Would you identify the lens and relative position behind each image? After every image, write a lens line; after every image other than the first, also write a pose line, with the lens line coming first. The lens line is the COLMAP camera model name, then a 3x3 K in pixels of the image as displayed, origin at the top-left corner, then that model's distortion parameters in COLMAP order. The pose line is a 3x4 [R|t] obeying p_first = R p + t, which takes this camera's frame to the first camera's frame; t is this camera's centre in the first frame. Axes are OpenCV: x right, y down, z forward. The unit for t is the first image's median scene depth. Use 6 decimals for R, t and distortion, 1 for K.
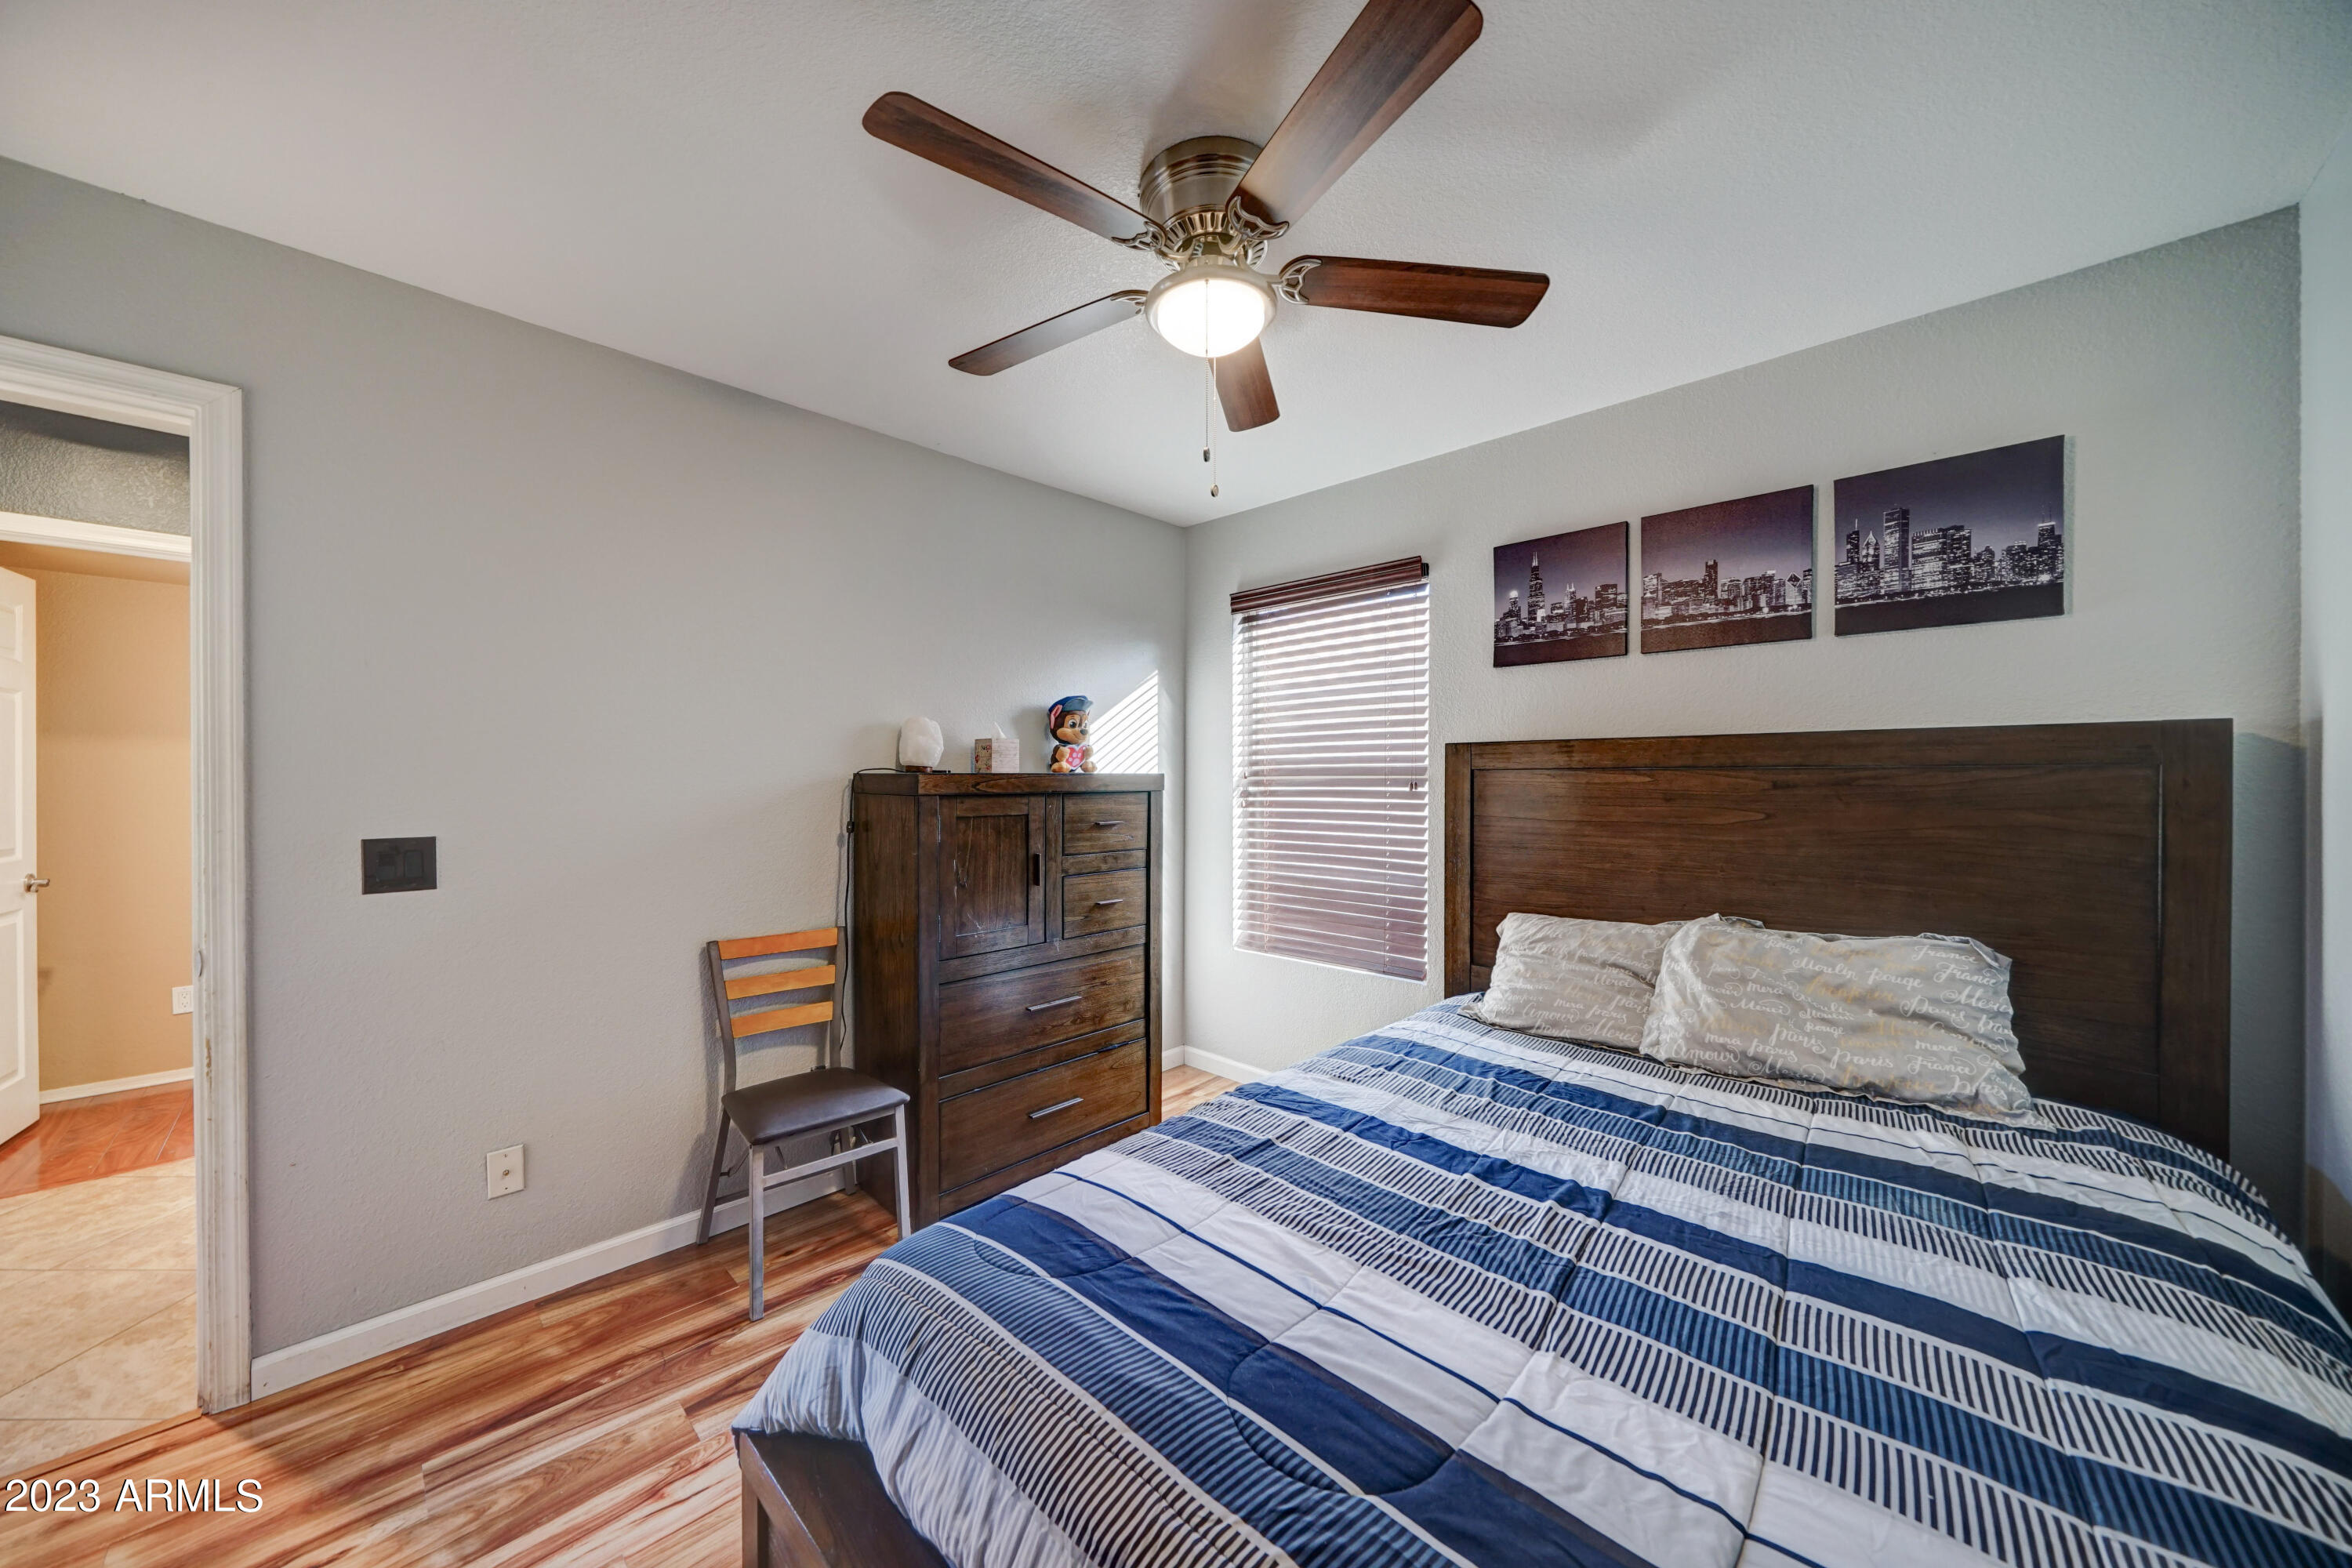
lens RADIAL K [[808.1, 0, 1171.3], [0, 808.1, 782.7], [0, 0, 1]] dist [-0.008378, 0.000455]
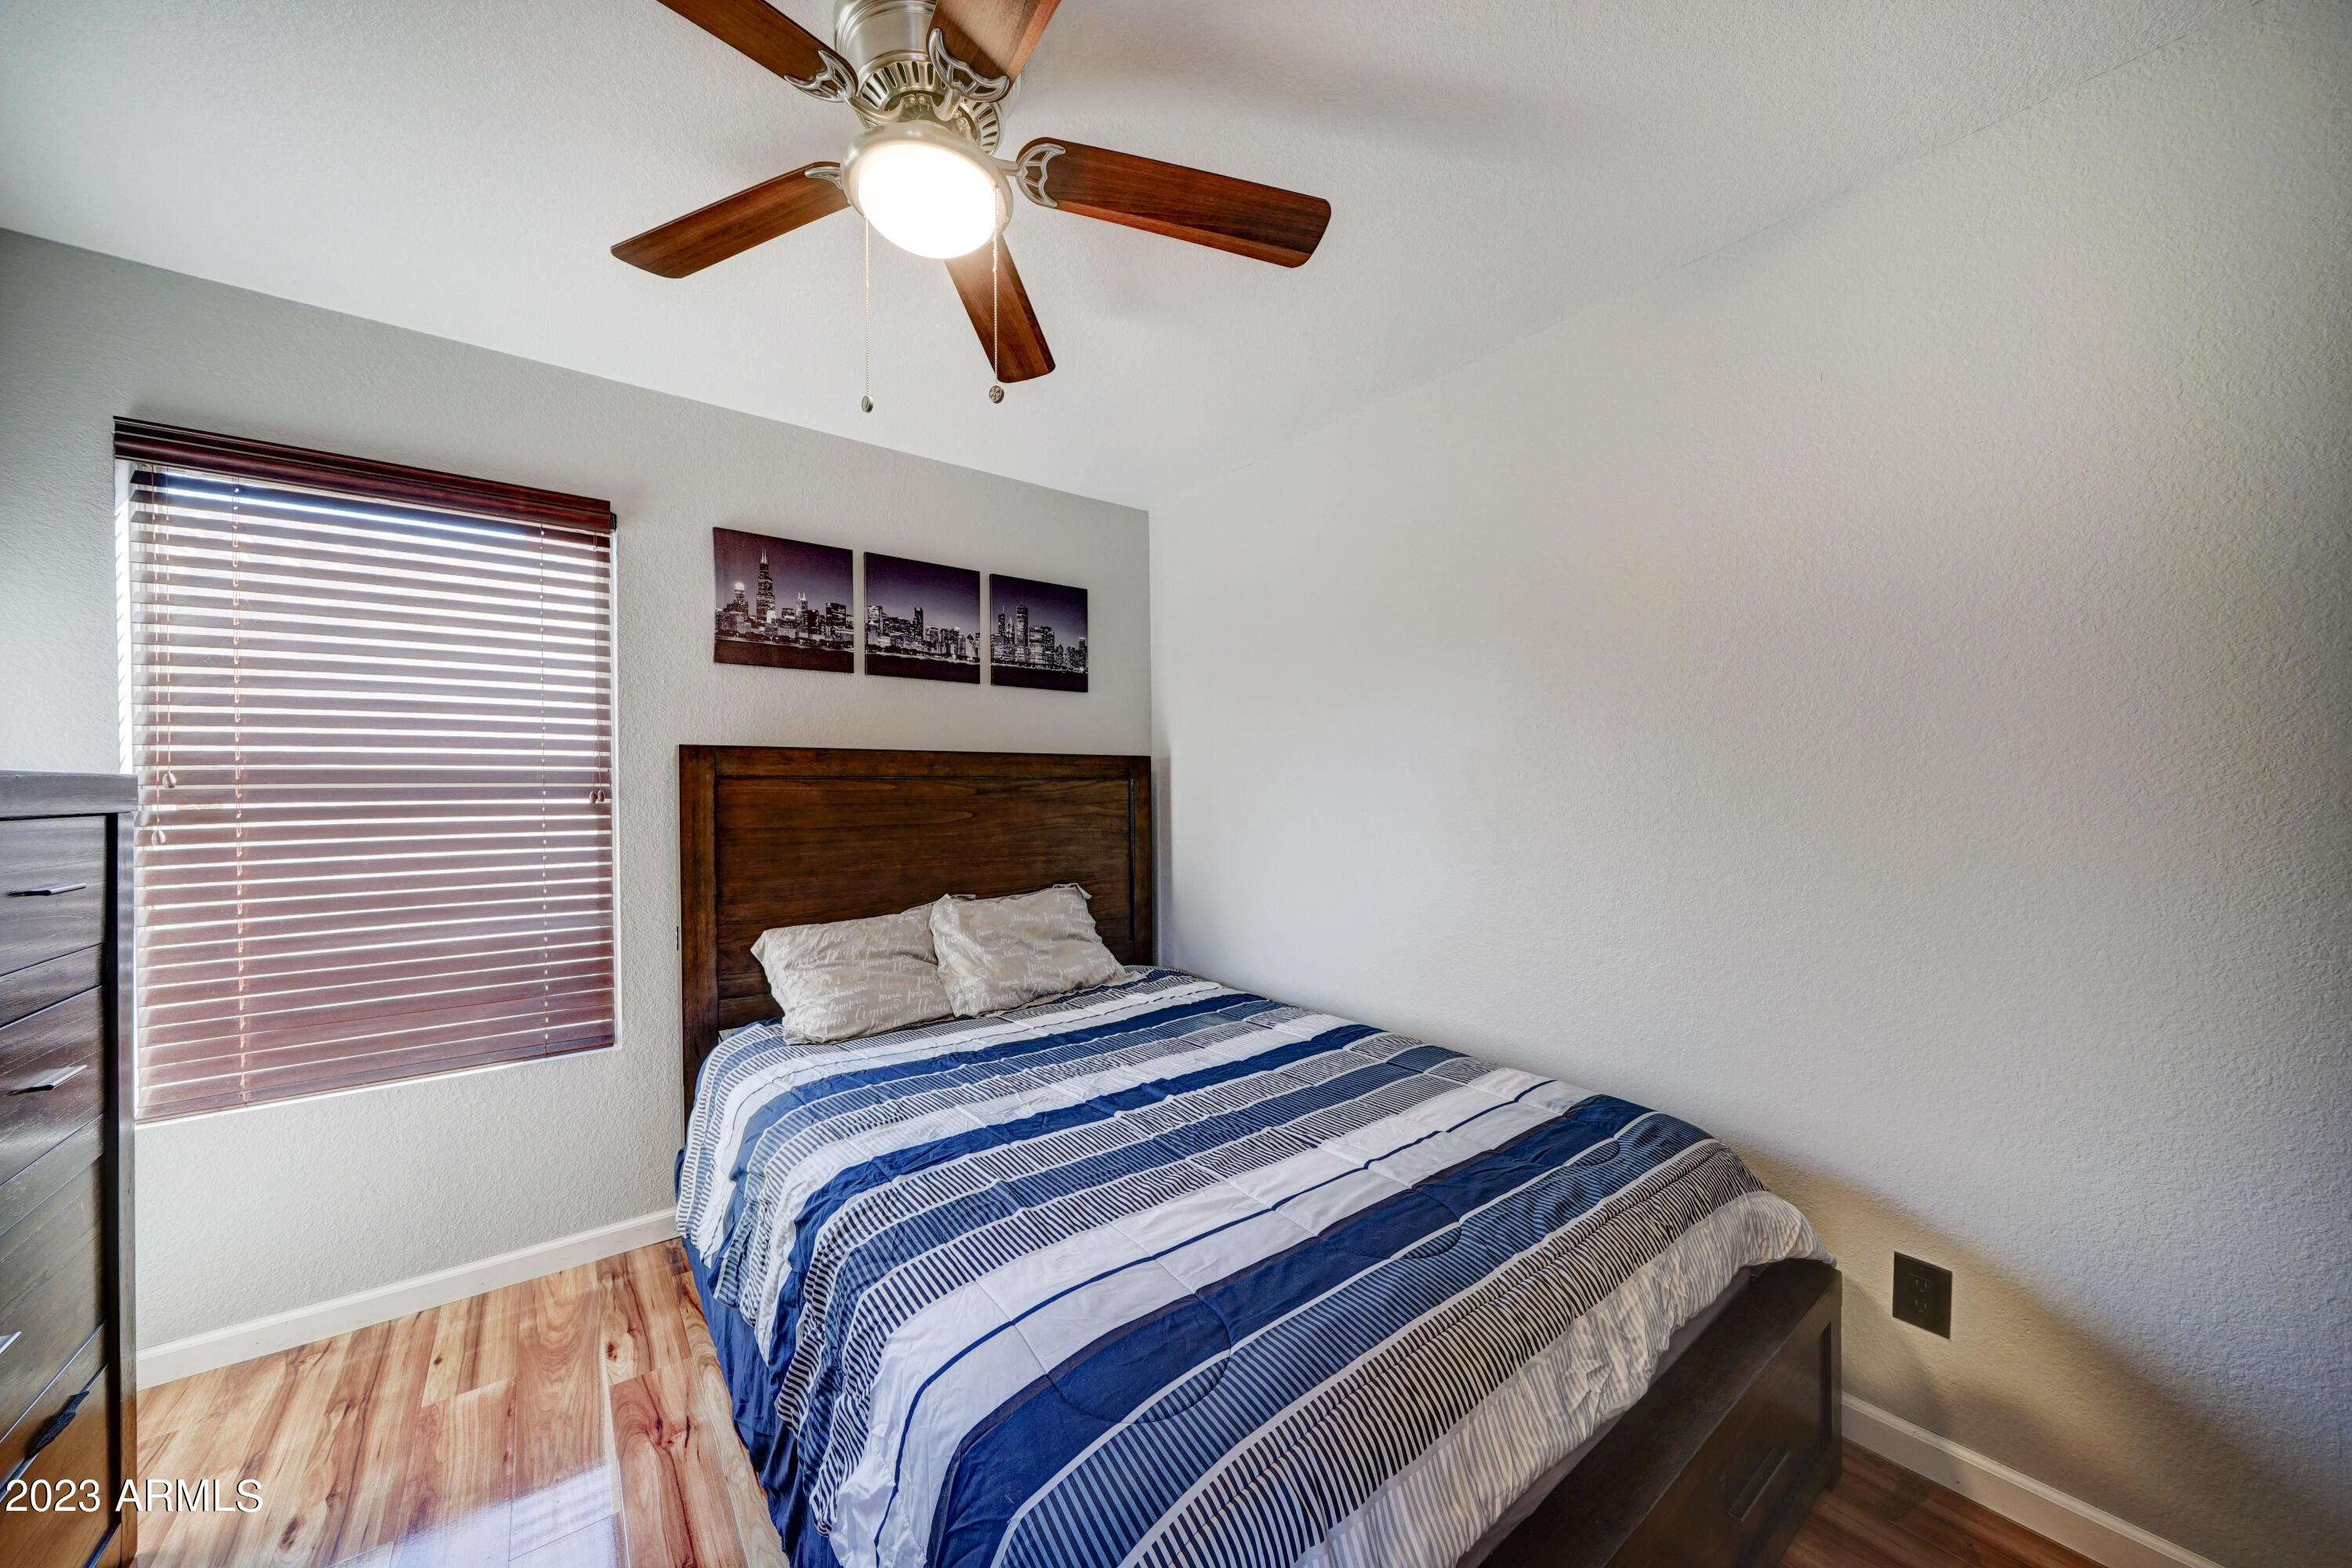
lens RADIAL K [[808.1, 0, 1173.0], [0, 808.1, 790.3], [0, 0, 1]] dist [-0.008378, 0.000455]
pose [[0.152083, 0.000294, 0.988368, -0.518056], [0.011484, 0.999932, -0.002065, 0.008441], [-0.988301, 0.011665, 0.152069, 0.473003]]
